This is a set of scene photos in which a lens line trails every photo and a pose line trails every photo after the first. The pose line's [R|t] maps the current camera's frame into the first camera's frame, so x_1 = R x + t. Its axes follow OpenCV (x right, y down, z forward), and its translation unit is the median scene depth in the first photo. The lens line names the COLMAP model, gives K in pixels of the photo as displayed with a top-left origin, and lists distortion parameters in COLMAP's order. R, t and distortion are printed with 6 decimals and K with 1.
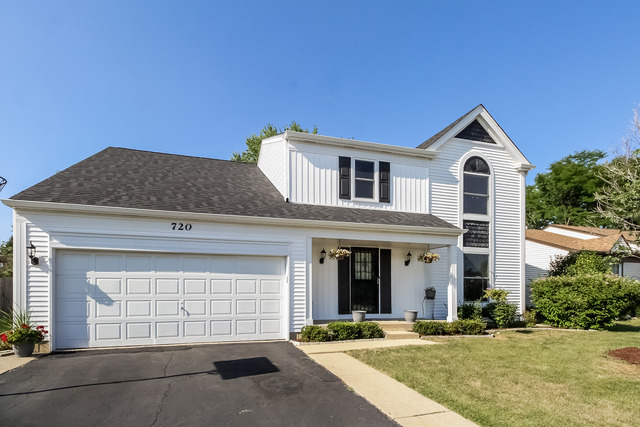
lens RADIAL K [[296.7, 0, 337.5], [0, 296.7, 213.8], [0, 0, 1]] dist [0.066901, 0.001360]
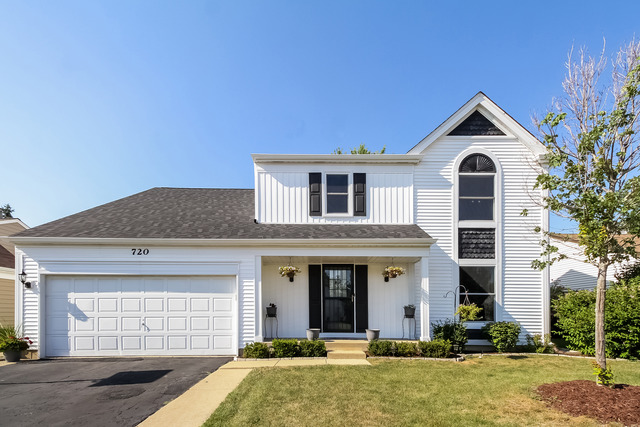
lens RADIAL K [[296.7, 0, 320.4], [0, 296.7, 234.9], [0, 0, 1]] dist [0.066901, 0.001360]
pose [[0.965040, -0.066141, -0.253622, 0.348672], [0.066413, 0.997764, -0.007499, 0.027496], [0.253551, -0.009607, 0.967274, 0.067158]]
